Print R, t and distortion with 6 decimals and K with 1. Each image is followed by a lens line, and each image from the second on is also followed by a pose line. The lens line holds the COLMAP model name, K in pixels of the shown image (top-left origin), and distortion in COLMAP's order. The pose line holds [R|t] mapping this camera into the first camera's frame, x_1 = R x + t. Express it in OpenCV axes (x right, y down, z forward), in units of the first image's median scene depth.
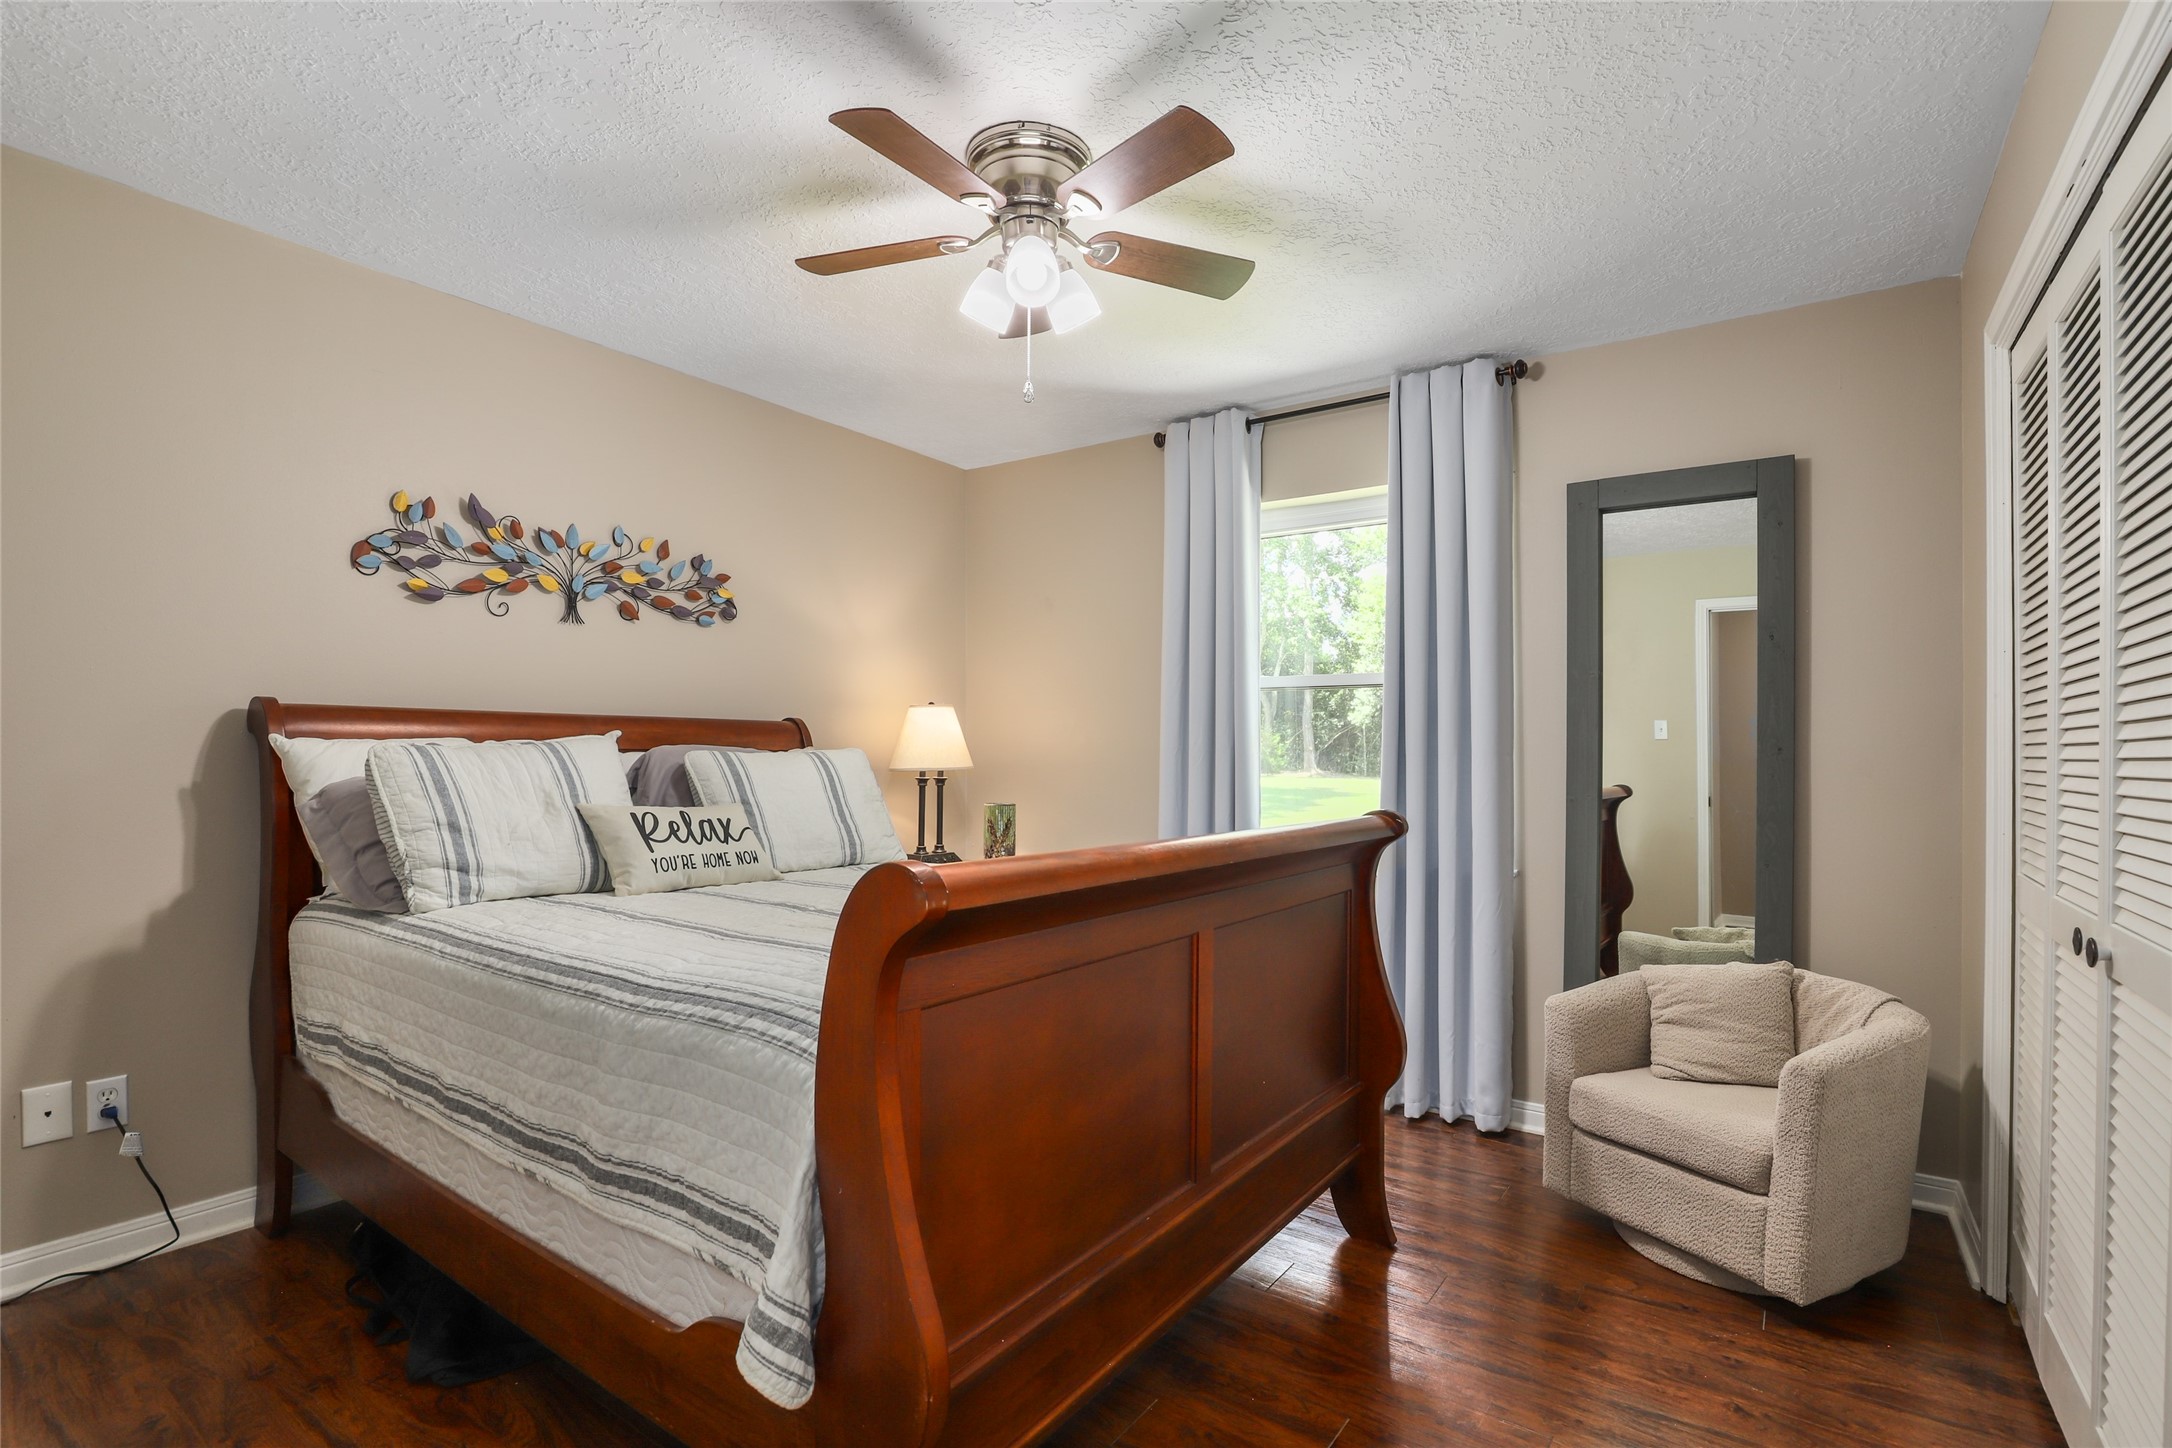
lens RADIAL K [[994.6, 0, 1094.3], [0, 994.6, 724.3], [0, 0, 1]] dist [-0.037139, 0.006443]
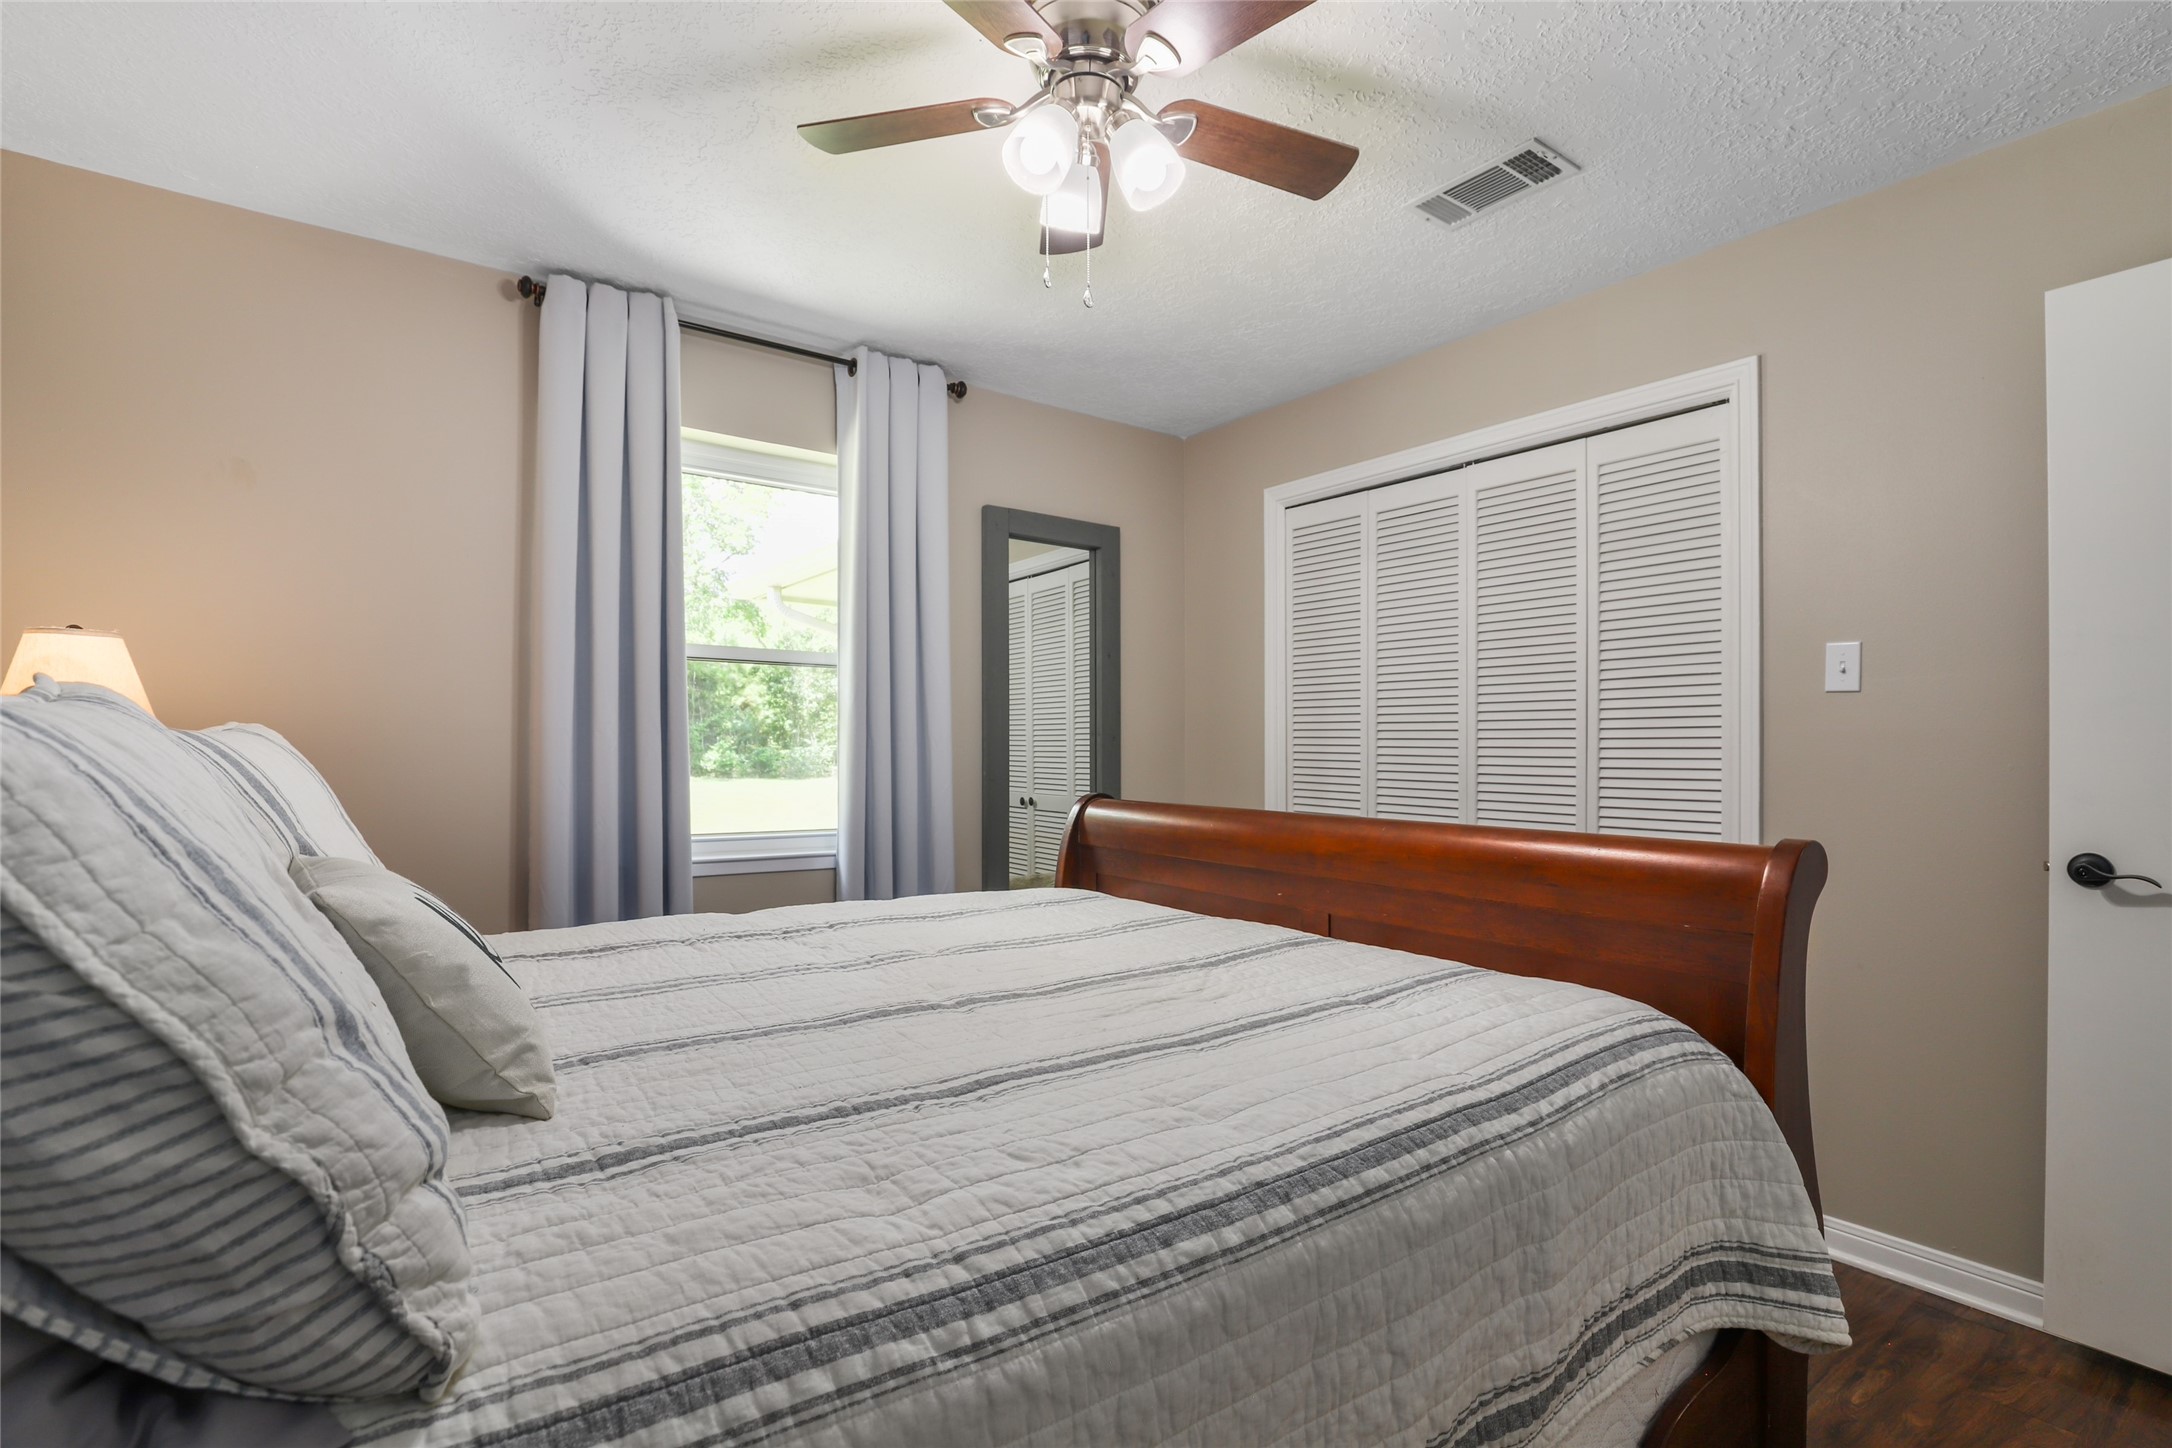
lens RADIAL K [[994.6, 0, 1094.3], [0, 994.6, 724.3], [0, 0, 1]] dist [-0.037139, 0.006443]
pose [[0.331191, 0.021916, 0.943309, -0.630305], [-0.038861, 0.999199, -0.009571, 0.015646], [-0.942763, -0.033488, 0.331778, 0.556905]]
